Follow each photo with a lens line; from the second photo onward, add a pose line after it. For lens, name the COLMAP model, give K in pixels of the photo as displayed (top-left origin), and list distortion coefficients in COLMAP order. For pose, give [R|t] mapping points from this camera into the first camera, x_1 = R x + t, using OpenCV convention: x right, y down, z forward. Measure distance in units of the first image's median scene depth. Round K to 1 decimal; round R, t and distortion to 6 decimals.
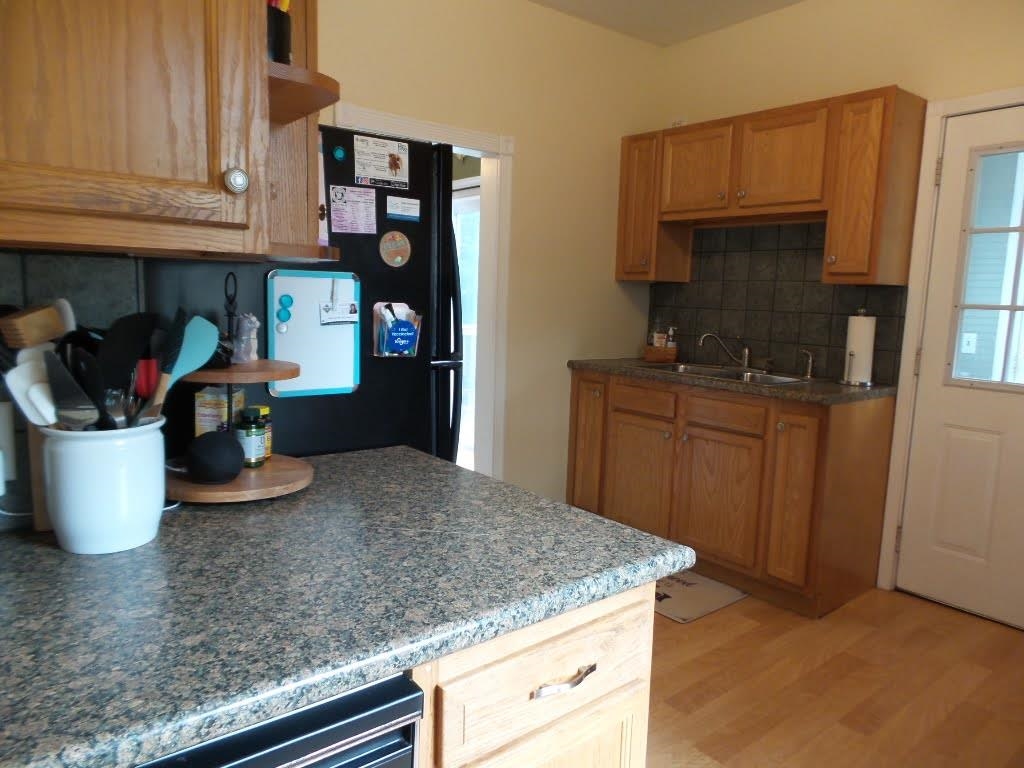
lens RADIAL K [[714.2, 0, 514.6], [0, 714.2, 387.1], [0, 0, 1]] dist [-0.001224, 0.003615]
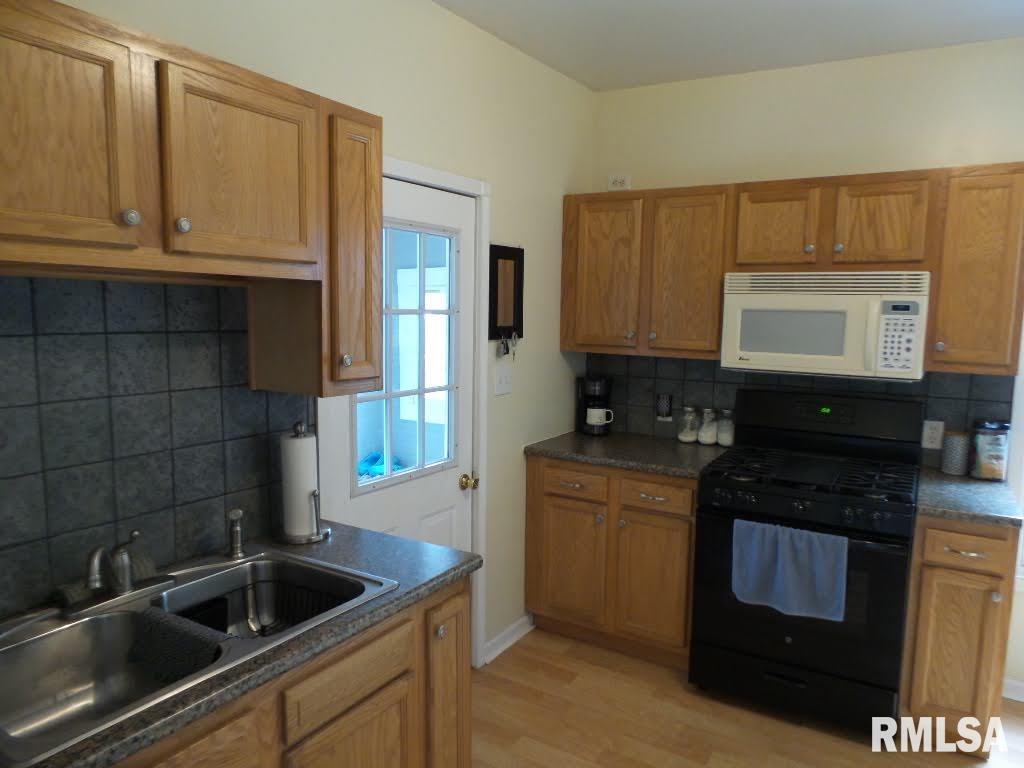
lens RADIAL K [[714.2, 0, 514.6], [0, 714.2, 387.1], [0, 0, 1]] dist [-0.001224, 0.003615]
pose [[-0.367787, -0.138114, 0.919596, -0.171553], [0.099396, 0.977405, 0.186549, -0.217914], [-0.924583, 0.160014, -0.345749, 0.916677]]
